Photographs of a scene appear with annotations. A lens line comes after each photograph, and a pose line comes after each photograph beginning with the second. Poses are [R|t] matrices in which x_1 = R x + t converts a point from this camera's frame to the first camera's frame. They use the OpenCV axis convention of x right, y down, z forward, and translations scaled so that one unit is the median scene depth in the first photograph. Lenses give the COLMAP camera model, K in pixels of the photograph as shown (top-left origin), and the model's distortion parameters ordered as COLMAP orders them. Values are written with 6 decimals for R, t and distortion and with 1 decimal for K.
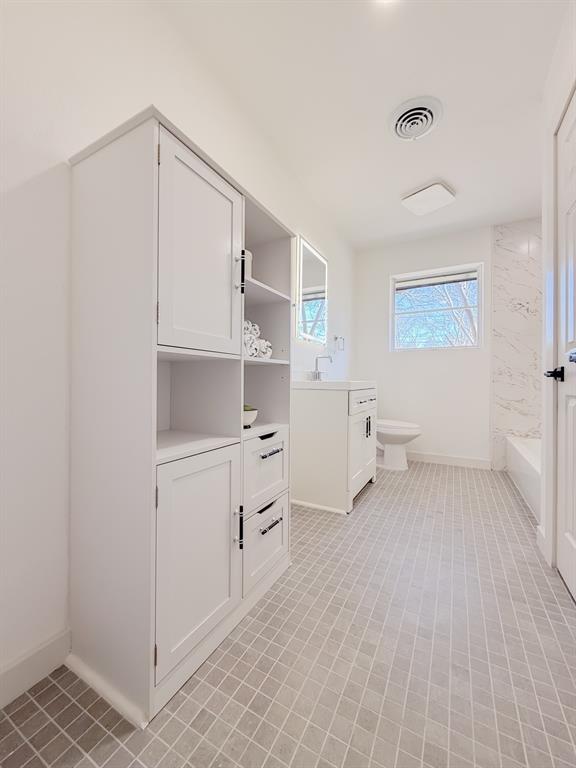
lens RADIAL K [[314.8, 0, 286.1], [0, 314.8, 382.2], [0, 0, 1]] dist [-0.003358, 0.001068]
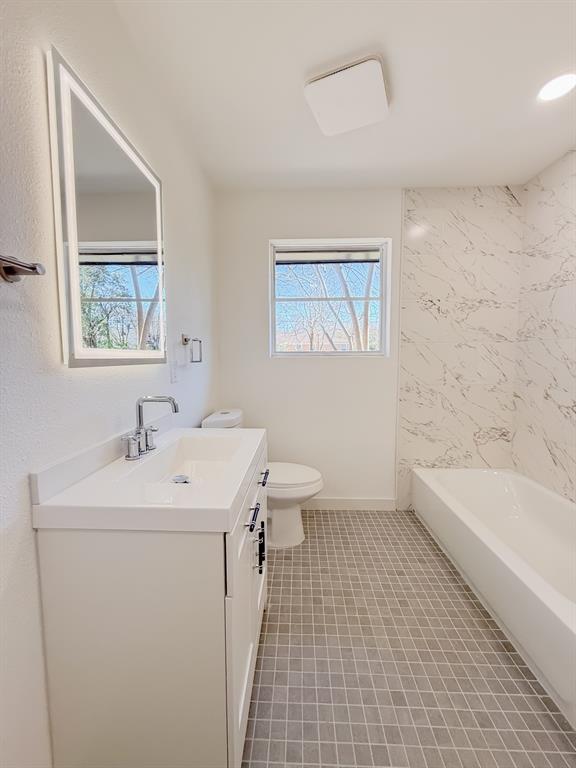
lens RADIAL K [[314.8, 0, 292.6], [0, 314.8, 386.4], [0, 0, 1]] dist [-0.003358, 0.001068]
pose [[0.893506, -0.053222, 0.445886, 0.079078], [0.011102, 0.995266, 0.096551, -0.116442], [-0.448914, -0.081318, 0.889867, 0.439689]]
